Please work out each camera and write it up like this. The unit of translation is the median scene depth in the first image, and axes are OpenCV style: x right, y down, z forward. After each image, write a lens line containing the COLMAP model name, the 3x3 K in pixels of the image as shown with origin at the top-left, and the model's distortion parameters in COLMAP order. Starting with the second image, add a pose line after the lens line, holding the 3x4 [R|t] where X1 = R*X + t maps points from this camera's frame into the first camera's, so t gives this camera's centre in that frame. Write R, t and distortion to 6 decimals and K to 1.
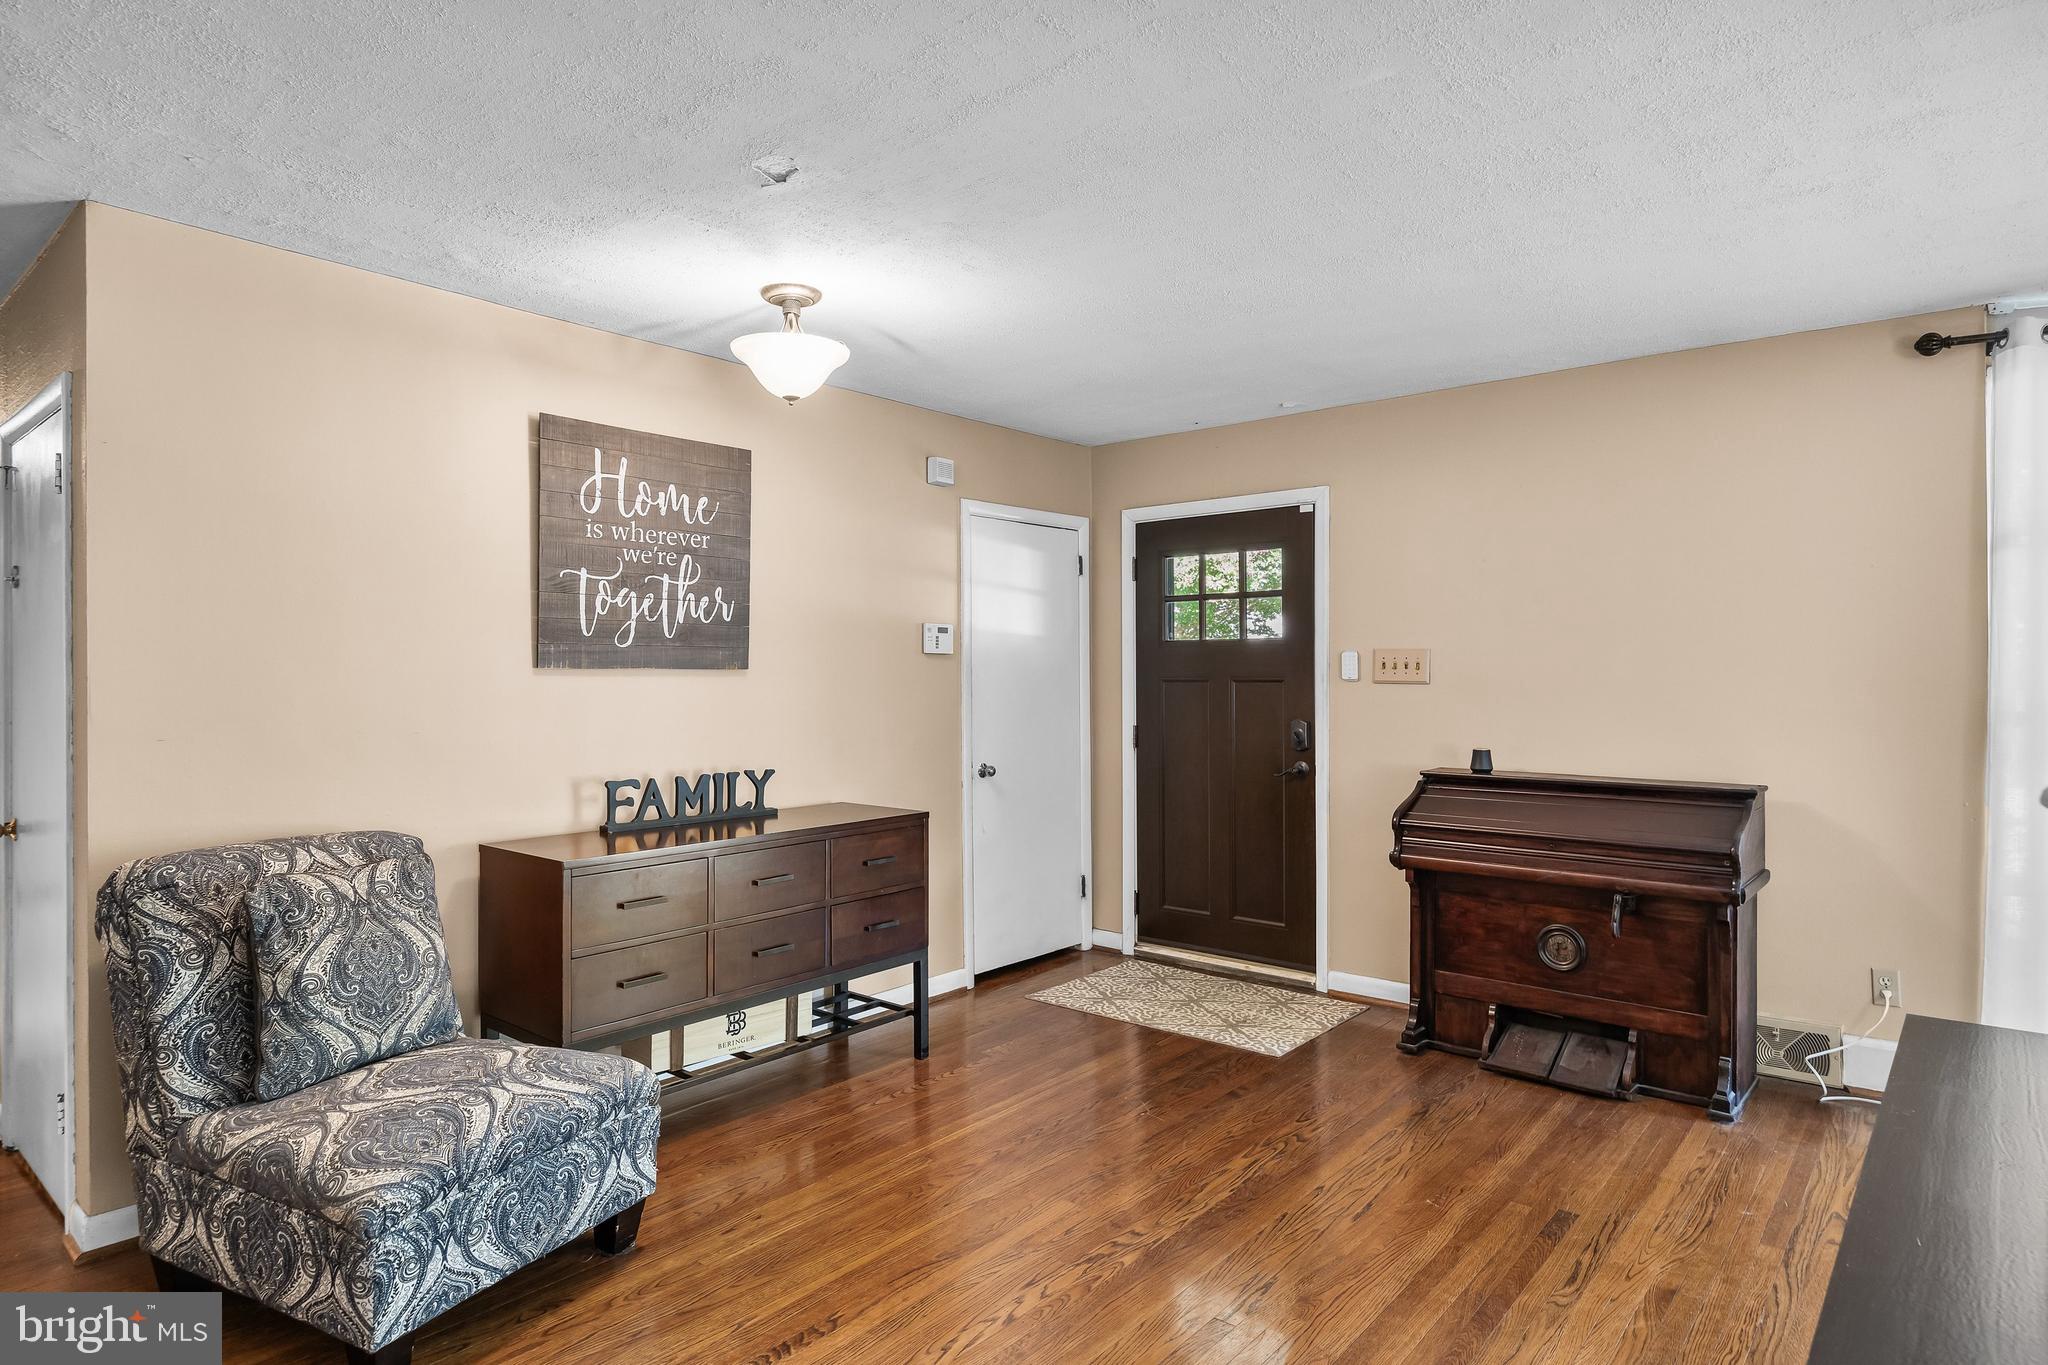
lens RADIAL K [[1168.6, 0, 1024.0], [0, 1168.6, 682.5], [0, 0, 1]] dist [-0.006039, 0.000867]
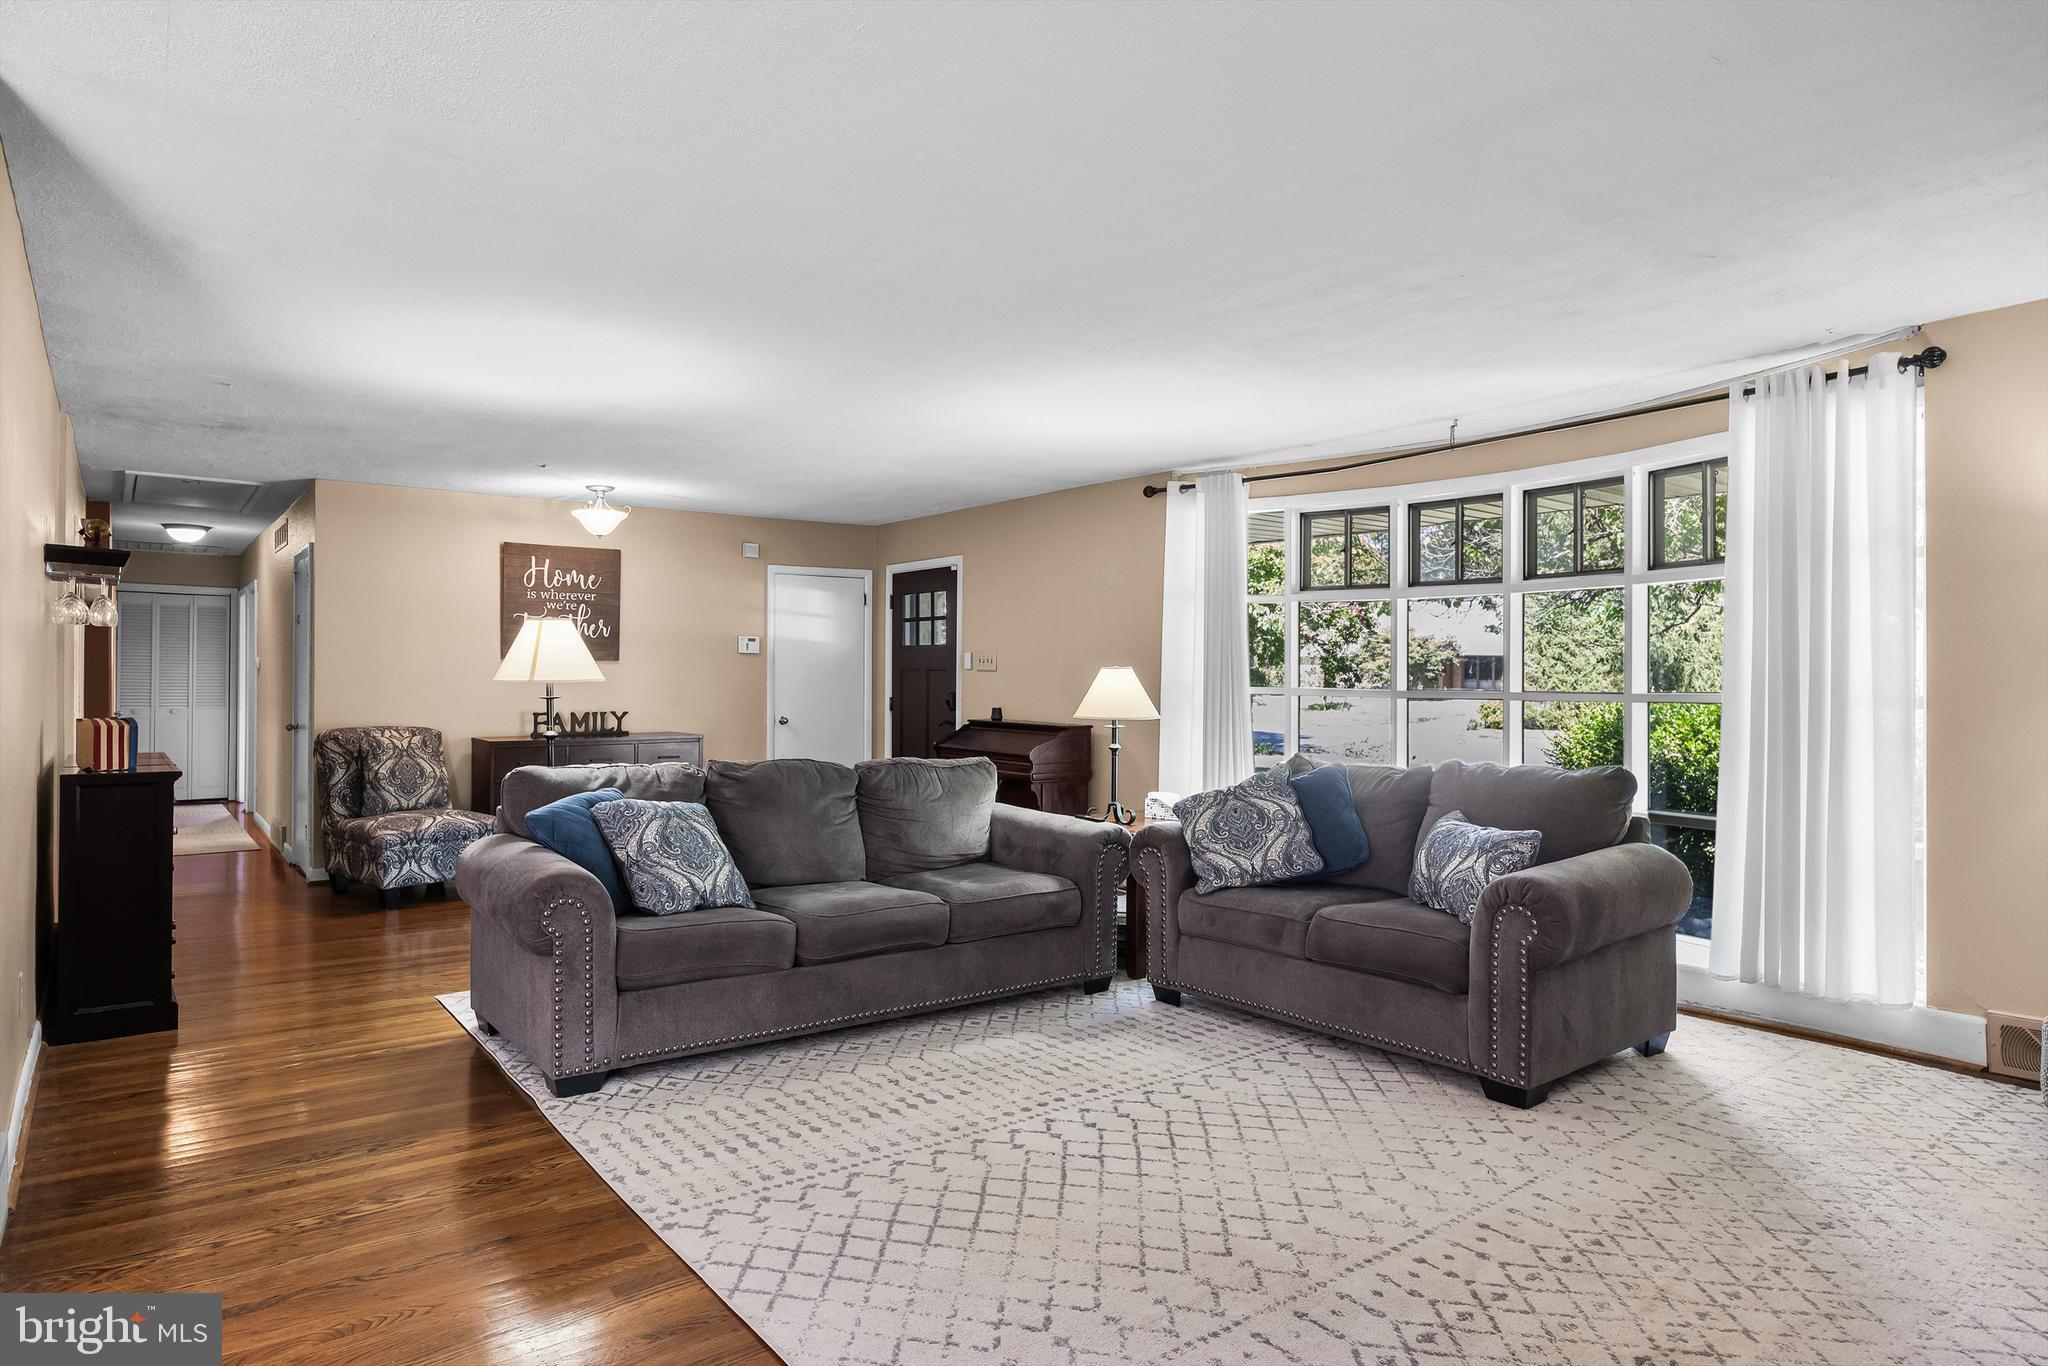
lens RADIAL K [[1199.7, 0, 997.2], [0, 1199.7, 684.4], [0, 0, 1]] dist [-0.011171, 0.000159]
pose [[0.973830, 0.008992, -0.227098, 0.911915], [-0.008677, 0.999960, 0.002383, 0.019578], [0.227110, -0.000350, 0.973869, -0.888184]]
